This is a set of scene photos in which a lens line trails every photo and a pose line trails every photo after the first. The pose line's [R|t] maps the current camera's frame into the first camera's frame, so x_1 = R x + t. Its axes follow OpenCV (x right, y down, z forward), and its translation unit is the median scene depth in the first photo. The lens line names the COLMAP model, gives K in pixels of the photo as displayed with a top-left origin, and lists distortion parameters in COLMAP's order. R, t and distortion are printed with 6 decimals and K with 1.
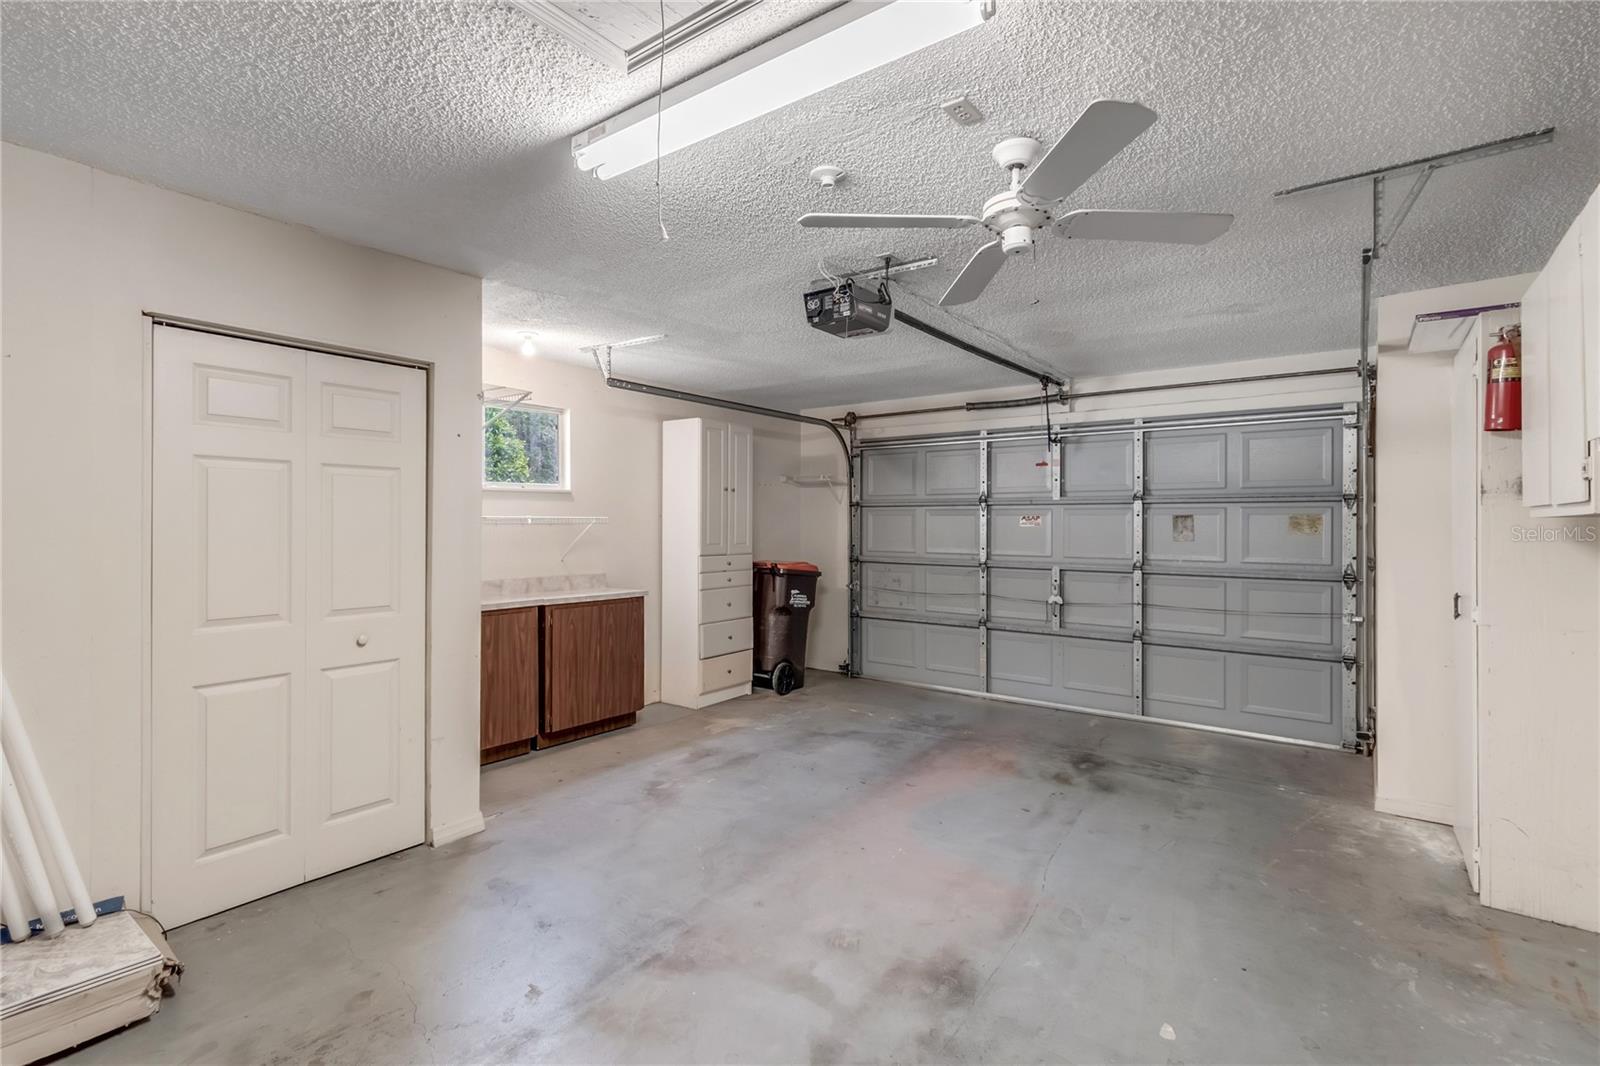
lens RADIAL K [[719.2, 0, 797.4], [0, 719.2, 526.8], [0, 0, 1]] dist [0.002367, -0.000518]
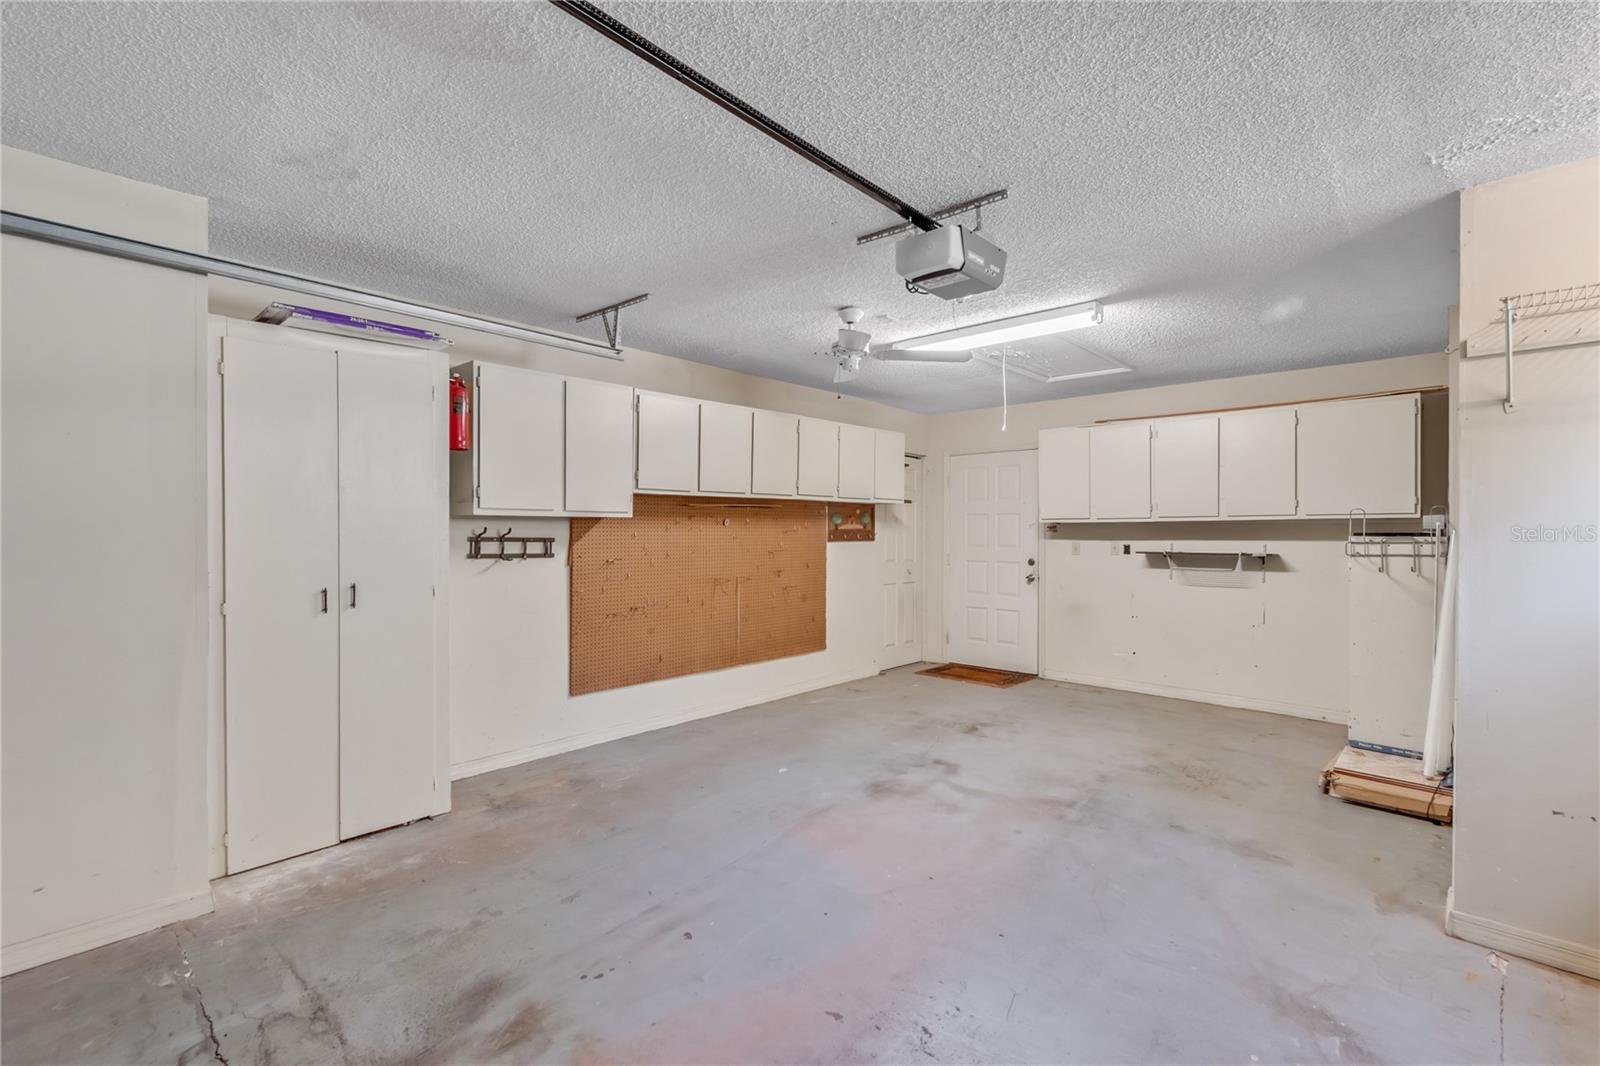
lens RADIAL K [[719.2, 0, 806.7], [0, 719.2, 529.9], [0, 0, 1]] dist [0.002367, -0.000518]
pose [[-0.995786, -0.007047, 0.091433, 0.195229], [-0.006540, 0.999962, 0.005848, 0.005280], [-0.091471, 0.005225, -0.995794, 2.237908]]
